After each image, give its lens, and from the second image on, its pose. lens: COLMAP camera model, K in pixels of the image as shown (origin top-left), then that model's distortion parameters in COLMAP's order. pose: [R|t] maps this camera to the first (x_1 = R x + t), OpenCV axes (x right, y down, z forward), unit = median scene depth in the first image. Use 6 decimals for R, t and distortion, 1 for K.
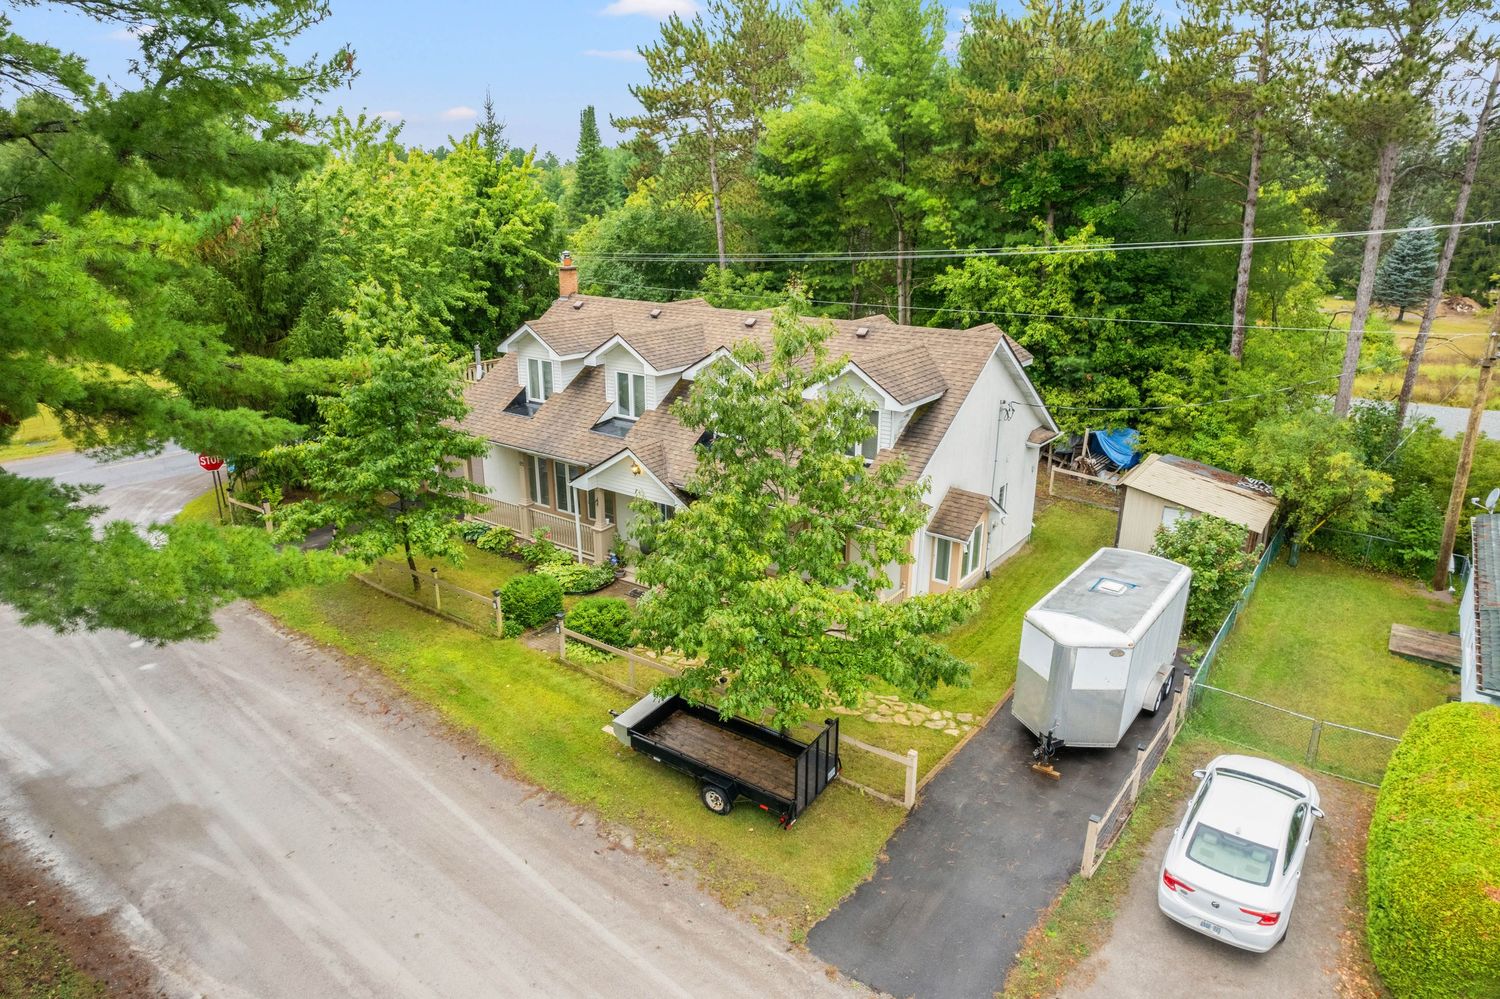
lens RADIAL K [[972.1, 0, 760.0], [0, 972.1, 494.3], [0, 0, 1]] dist [-0.064462, 0.057320]
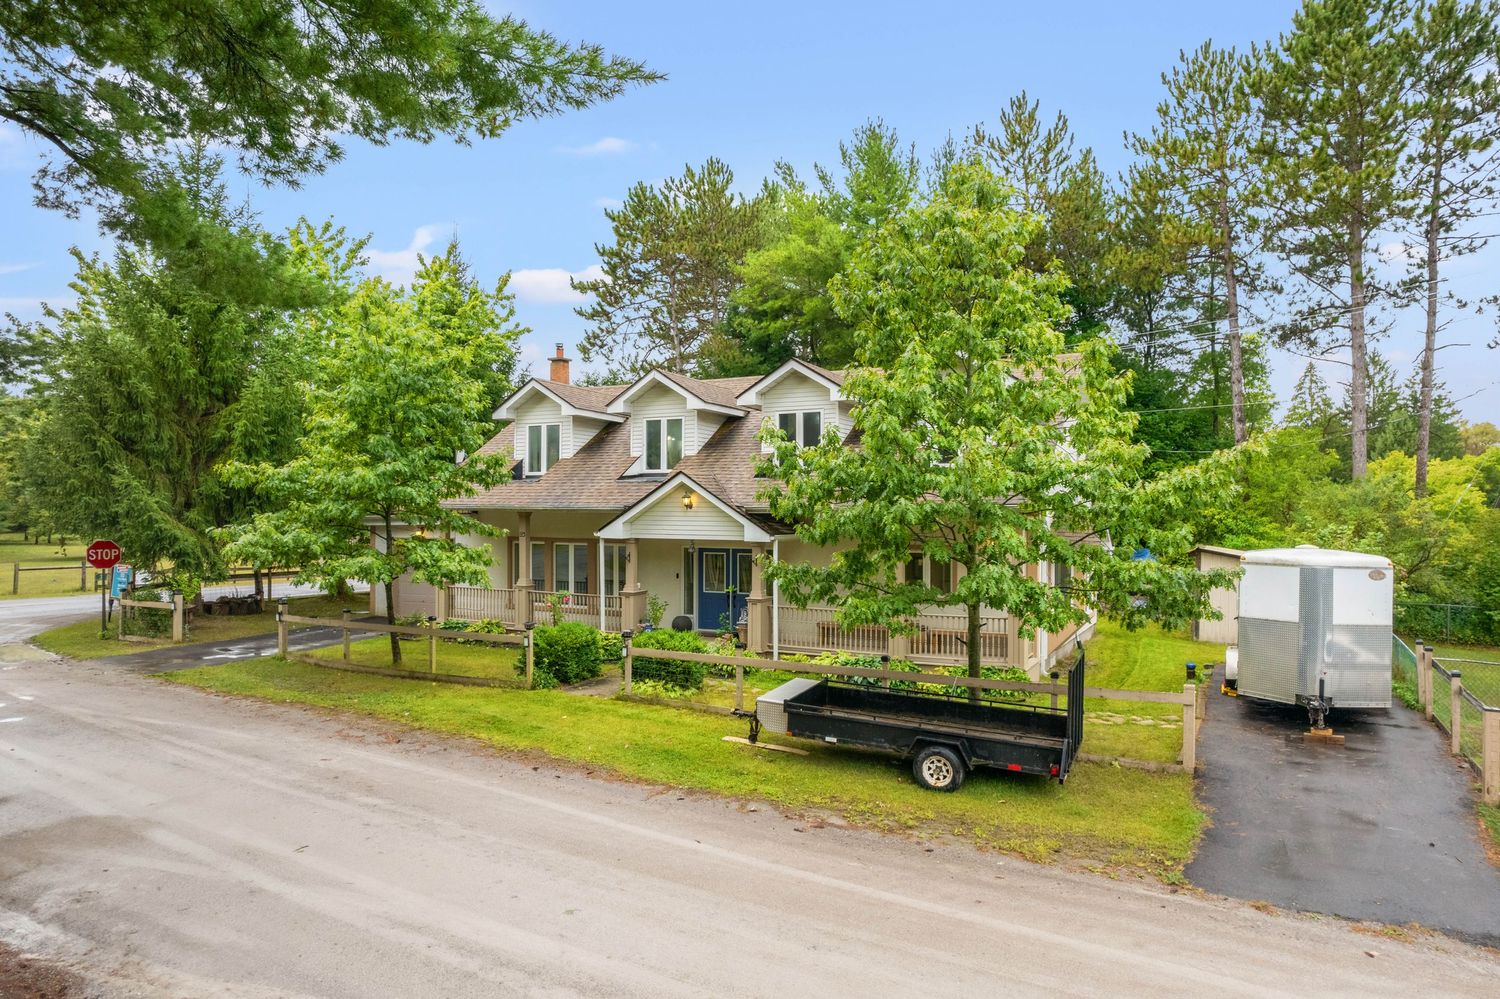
lens RADIAL K [[972.1, 0, 761.8], [0, 972.1, 497.7], [0, 0, 1]] dist [-0.064462, 0.057320]
pose [[0.988871, -0.001126, 0.148770, -0.189103], [0.048692, 0.947347, -0.316486, 0.237296], [-0.140581, 0.320208, 0.936859, 0.210963]]
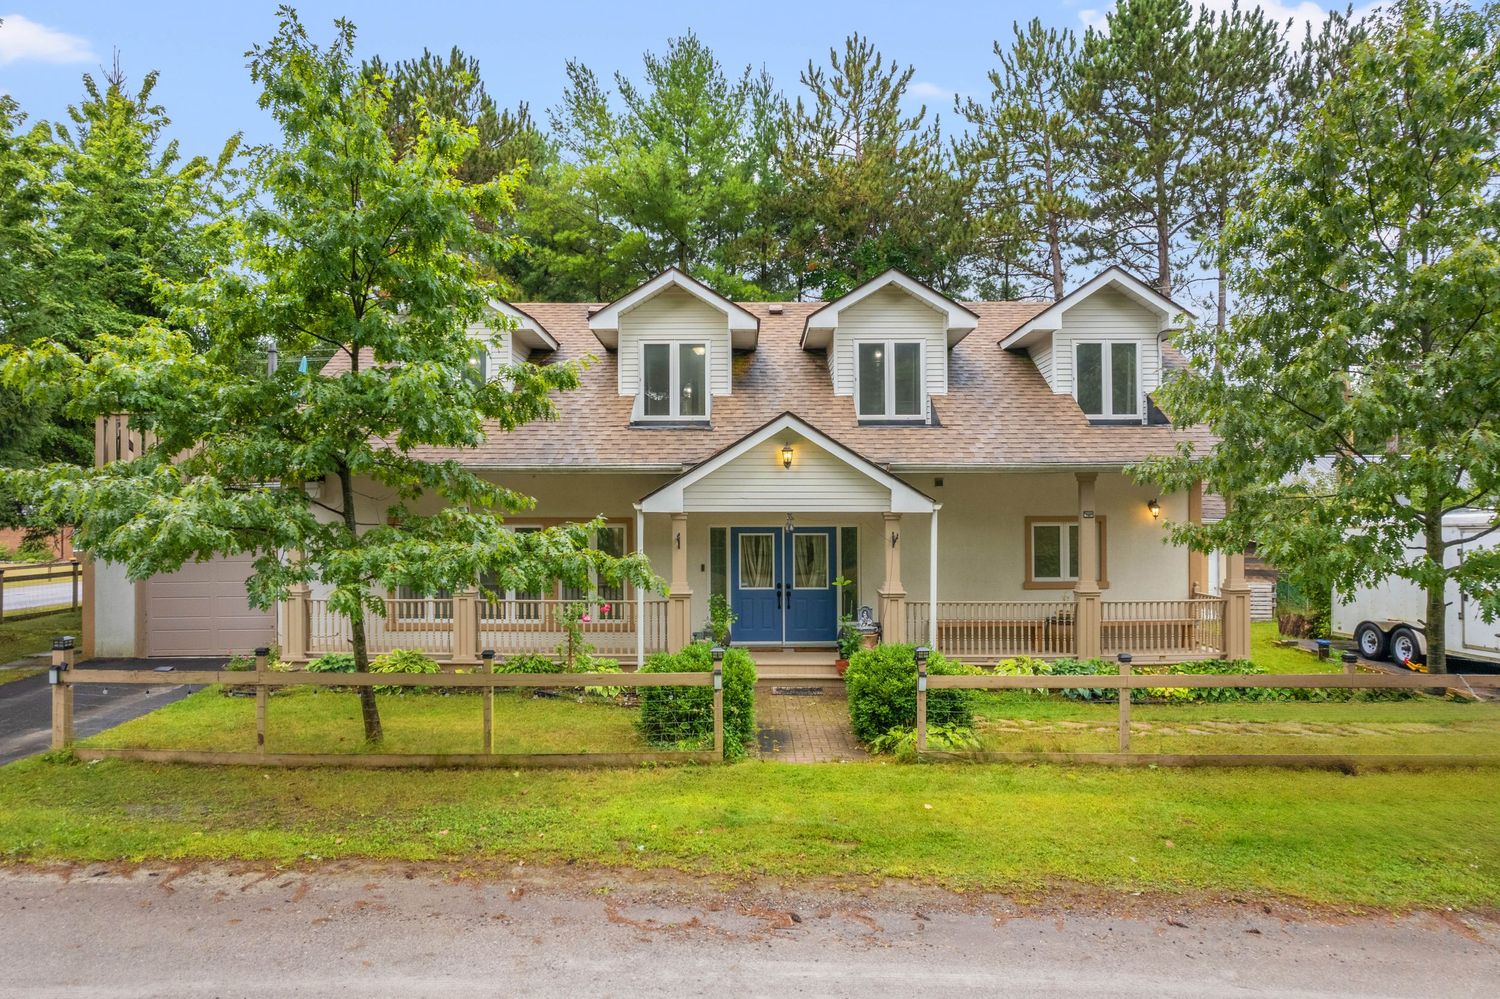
lens RADIAL K [[972.1, 0, 756.2], [0, 972.1, 498.7], [0, 0, 1]] dist [-0.064462, 0.057320]
pose [[0.808531, -0.004727, 0.588434, -0.481044], [0.190017, 0.948497, -0.253471, 0.139285], [-0.556930, 0.316751, 0.767787, 0.578515]]
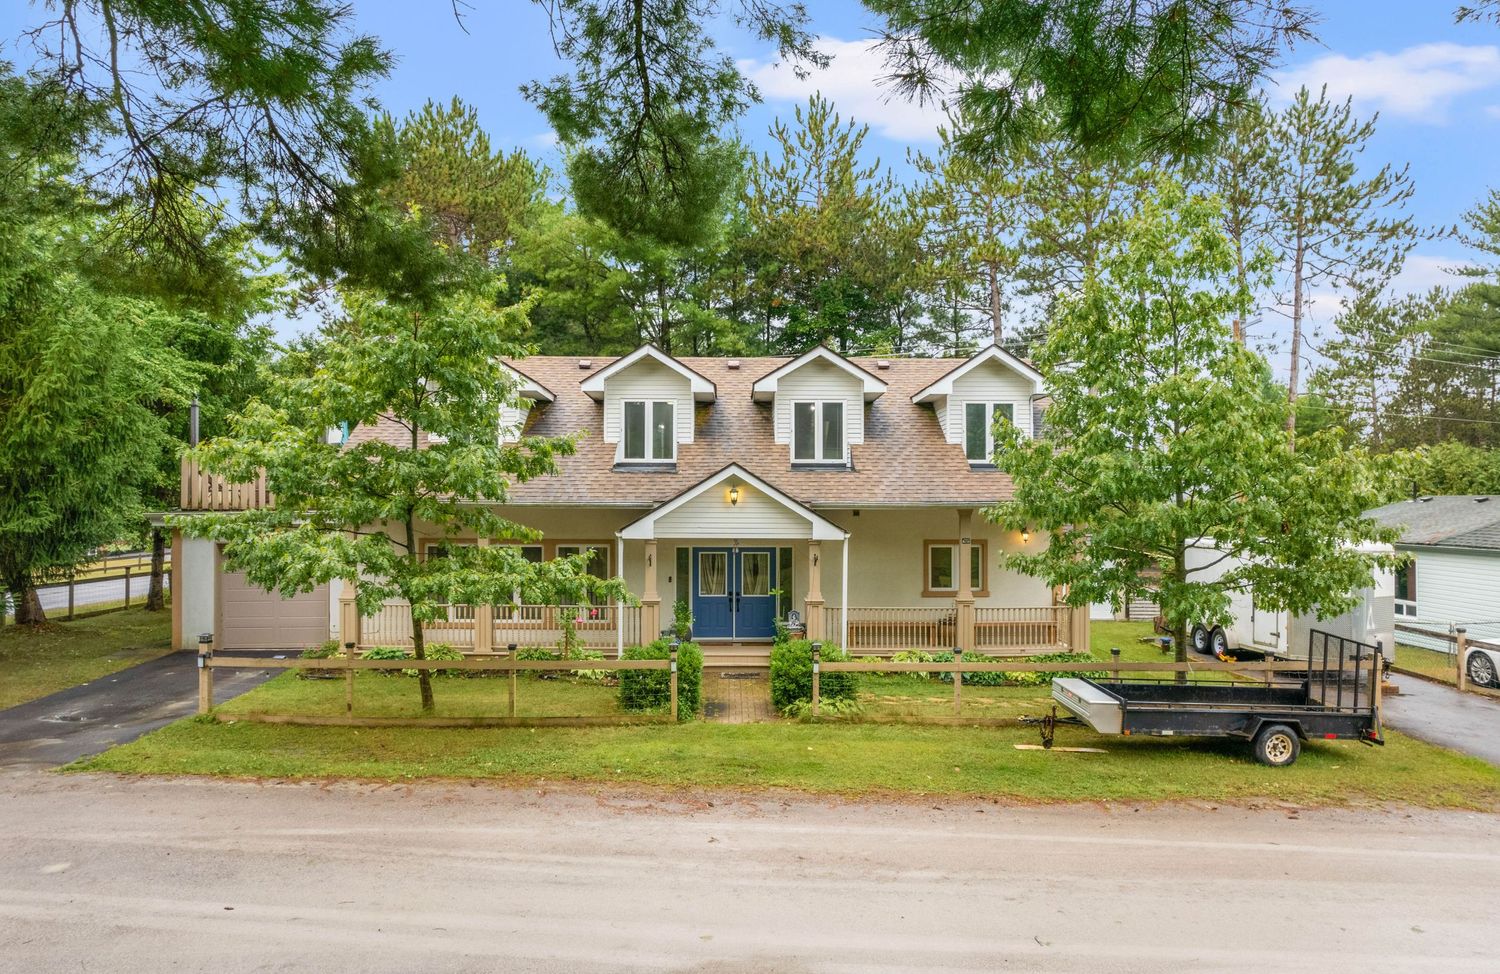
lens RADIAL K [[994.9, 0, 769.6], [0, 994.9, 487.7], [0, 0, 1]] dist [-0.051633, 0.026510]
pose [[0.792268, 0.000350, 0.610173, -0.574783], [0.191690, 0.949229, -0.249440, 0.164251], [-0.579281, 0.314587, 0.751976, 0.405972]]
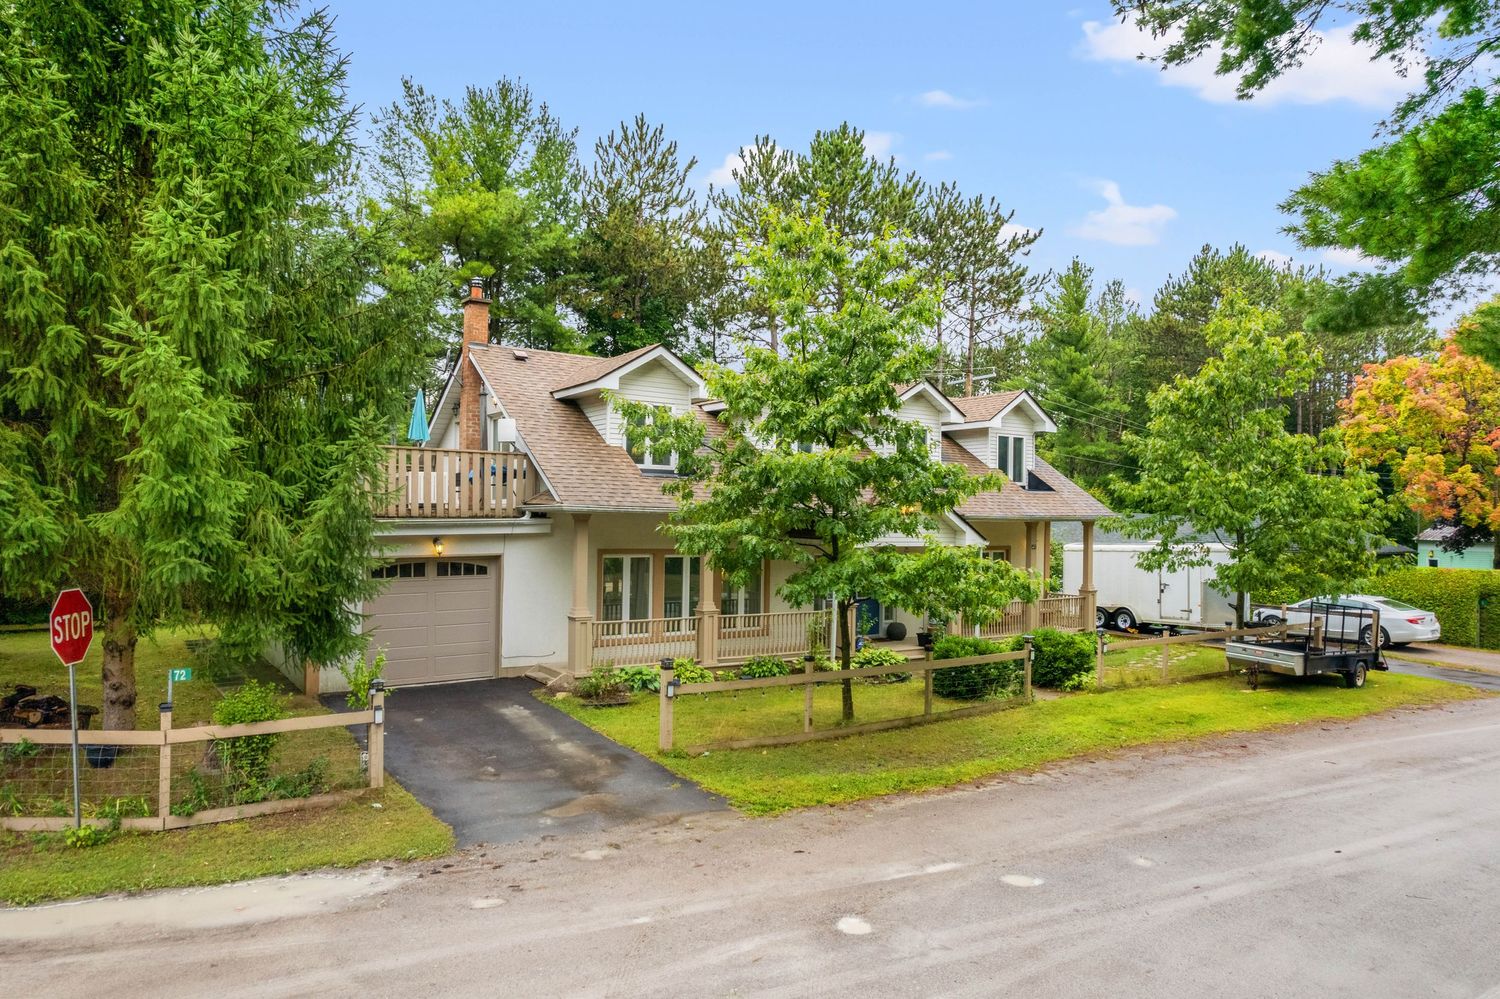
lens RADIAL K [[972.1, 0, 780.7], [0, 972.1, 501.7], [0, 0, 1]] dist [-0.064462, 0.057320]
pose [[0.322634, 0.005640, 0.946507, -0.970423], [0.277426, 0.955501, -0.100260, 0.018535], [-0.904954, 0.294933, 0.306712, 0.847578]]
